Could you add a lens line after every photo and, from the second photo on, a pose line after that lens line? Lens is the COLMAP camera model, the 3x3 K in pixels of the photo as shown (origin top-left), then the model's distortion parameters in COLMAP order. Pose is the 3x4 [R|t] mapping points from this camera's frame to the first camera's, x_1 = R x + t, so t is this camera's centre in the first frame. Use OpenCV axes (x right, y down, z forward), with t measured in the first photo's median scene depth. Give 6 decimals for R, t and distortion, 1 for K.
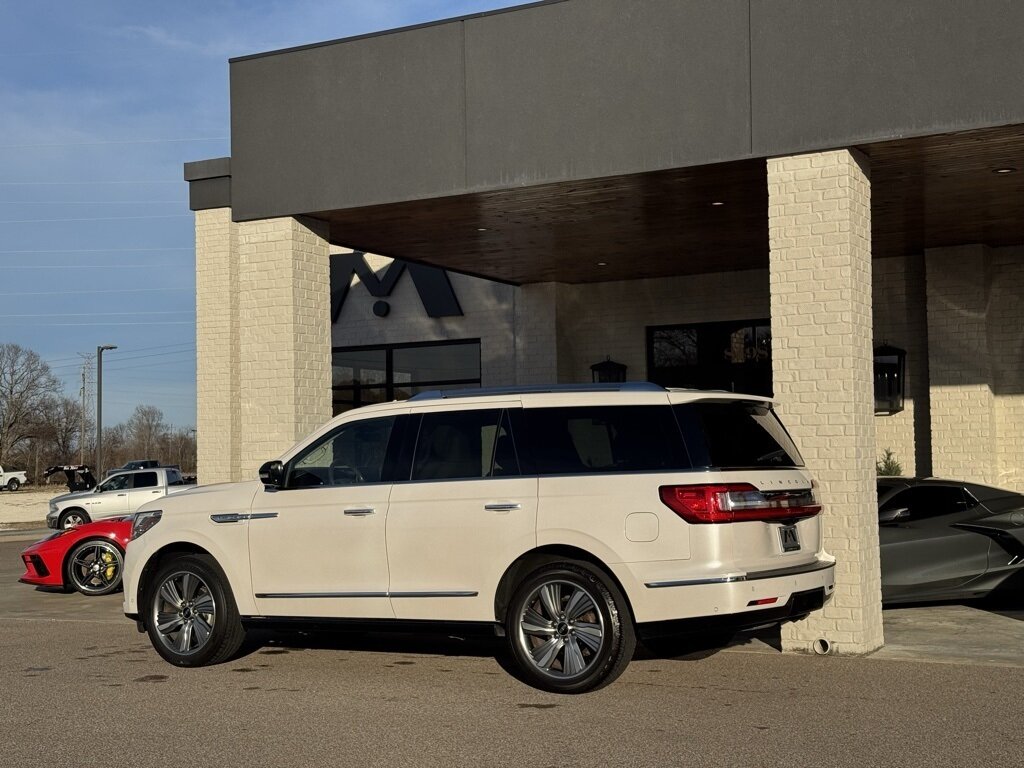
lens RADIAL K [[1427.4, 0, 509.6], [0, 1427.4, 384.4], [0, 0, 1]] dist [0.135493, 0.000000]
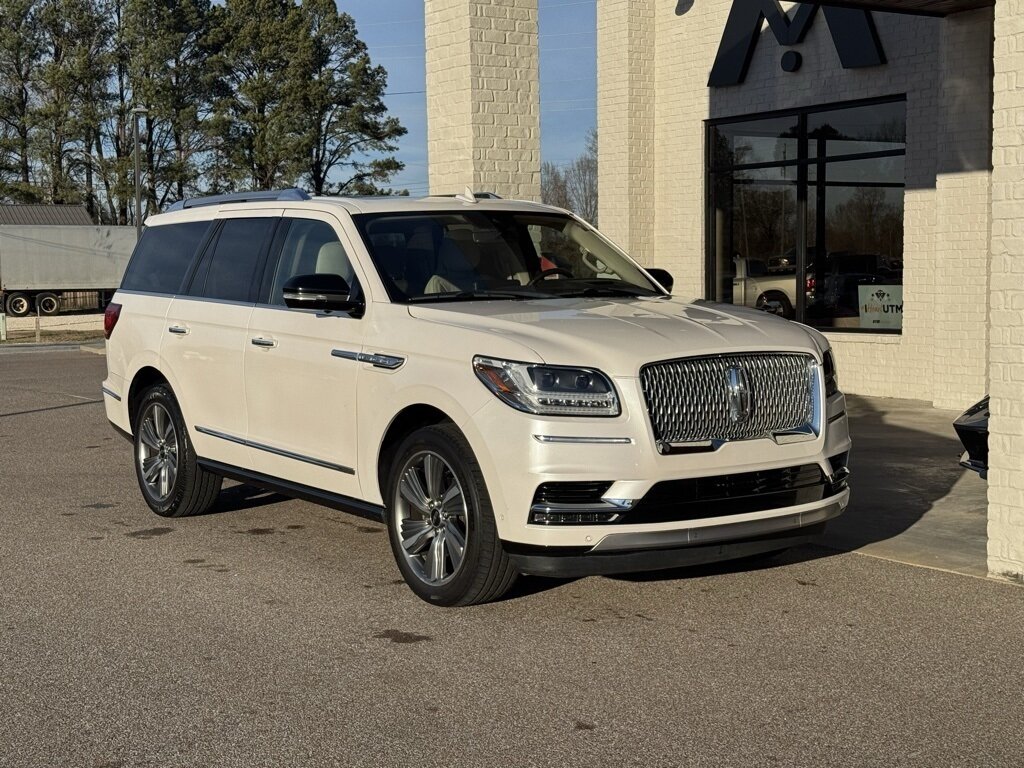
lens RADIAL K [[1541.1, 0, 505.2], [0, 1541.1, 380.3], [0, 0, 1]] dist [0.136676, 0.000000]
pose [[0.884512, 0.041408, -0.464675, 0.313922], [0.024223, 0.990633, 0.134385, 0.002022], [0.465887, -0.130121, 0.875224, 0.301303]]
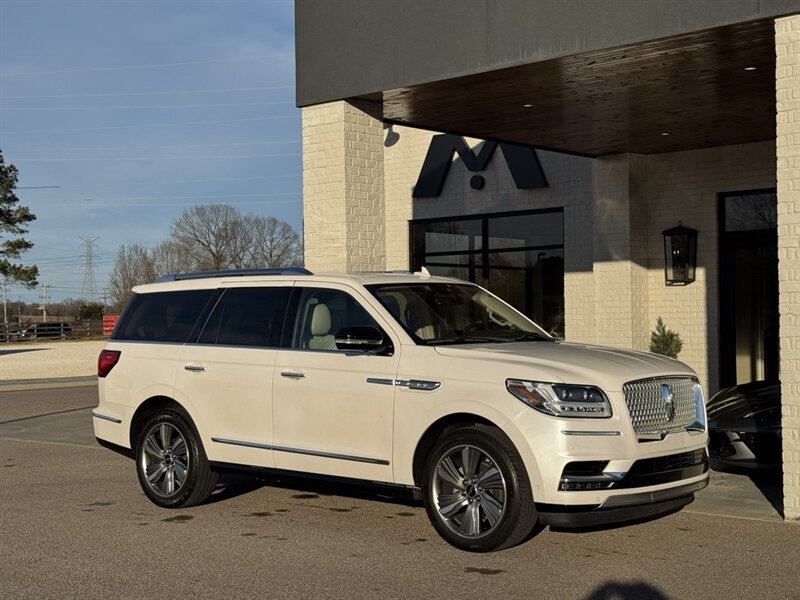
lens RADIAL K [[1204.0, 0, 395.9], [0, 1204.0, 298.0], [0, 0, 1]] dist [0.136676, 0.000000]
pose [[0.972275, 0.000867, -0.233839, 0.124248], [0.009068, 0.999101, 0.041407, -0.004256], [0.233664, -0.042380, 0.971393, 0.123688]]
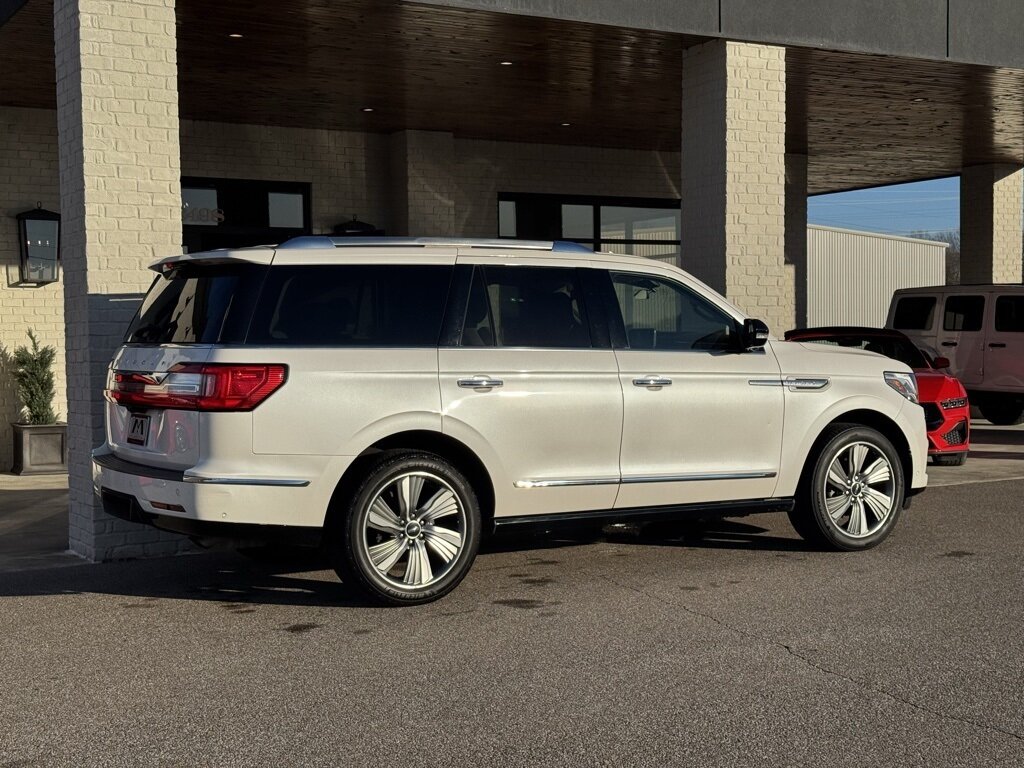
lens RADIAL K [[1427.4, 0, 515.6], [0, 1427.4, 389.9], [0, 0, 1]] dist [0.135493, 0.000000]
pose [[0.517574, -0.024798, 0.855279, -0.813681], [-0.043897, 0.997494, 0.055486, 0.046417], [-0.854512, -0.066263, 0.515188, 0.574340]]
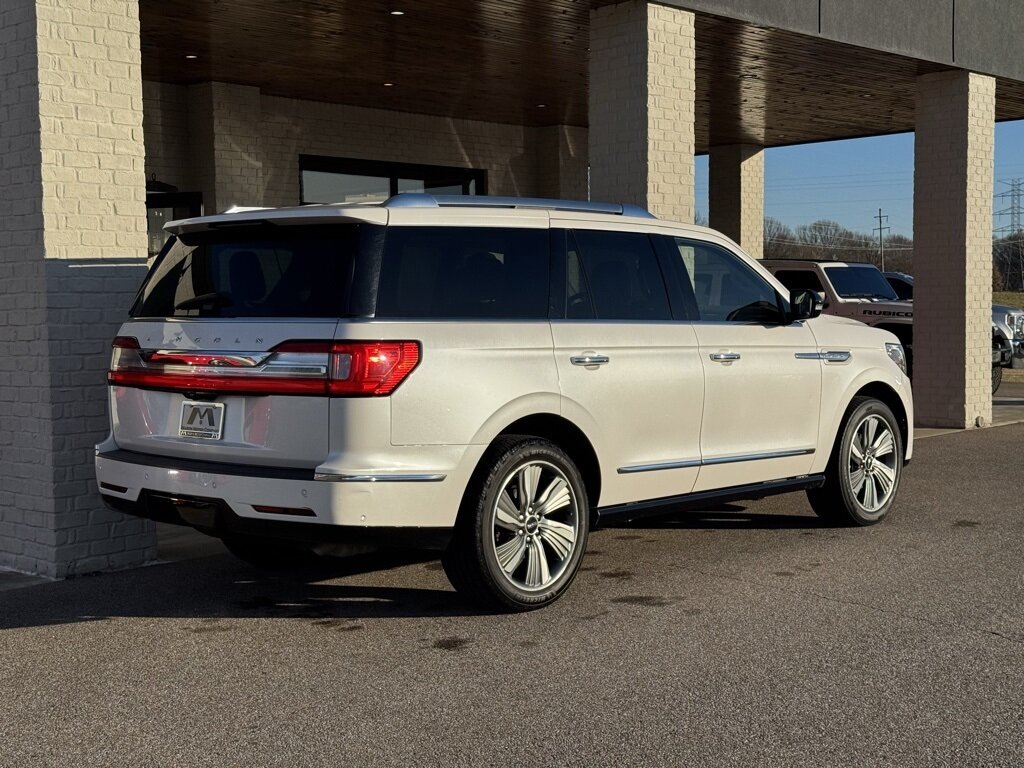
lens RADIAL K [[1427.4, 0, 519.1], [0, 1427.4, 381.3], [0, 0, 1]] dist [0.135493, 0.000000]
pose [[0.255898, -0.041297, 0.965821, -0.843645], [-0.044873, 0.997503, 0.054541, 0.059009], [-0.965662, -0.057296, 0.253406, 0.818350]]
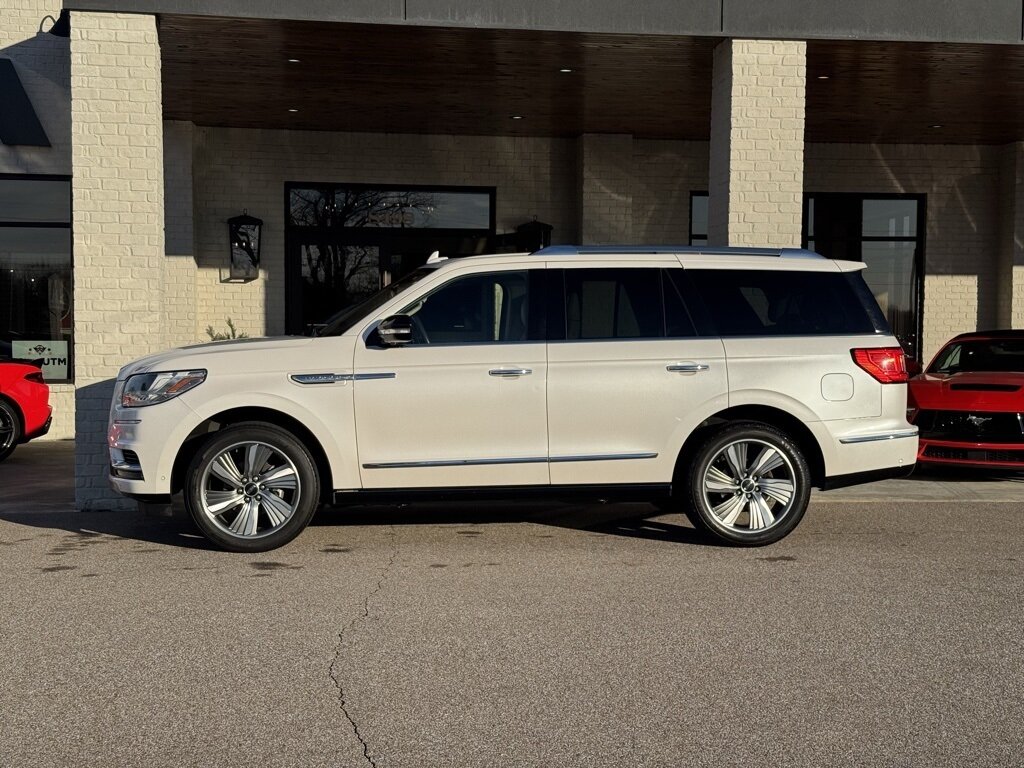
lens RADIAL K [[1427.4, 0, 510.3], [0, 1427.4, 386.7], [0, 0, 1]] dist [0.135493, 0.000000]
pose [[0.800452, -0.001131, 0.599396, -0.585398], [-0.054109, 0.995779, 0.074137, 0.026705], [-0.596950, -0.091776, 0.797012, 0.235540]]
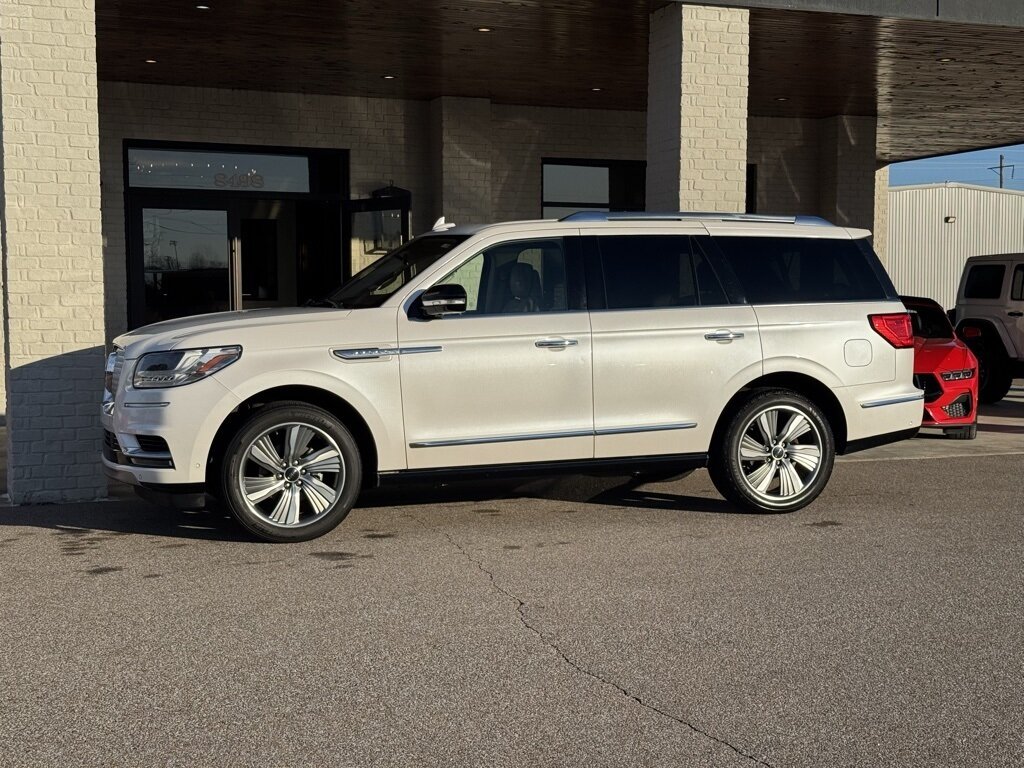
lens RADIAL K [[1427.4, 0, 512.9], [0, 1427.4, 389.5], [0, 0, 1]] dist [0.135493, 0.000000]
pose [[0.640505, -0.032653, 0.767259, -0.716135], [-0.052574, 0.994887, 0.086229, 0.037719], [-0.766152, -0.095568, 0.635514, 0.403978]]
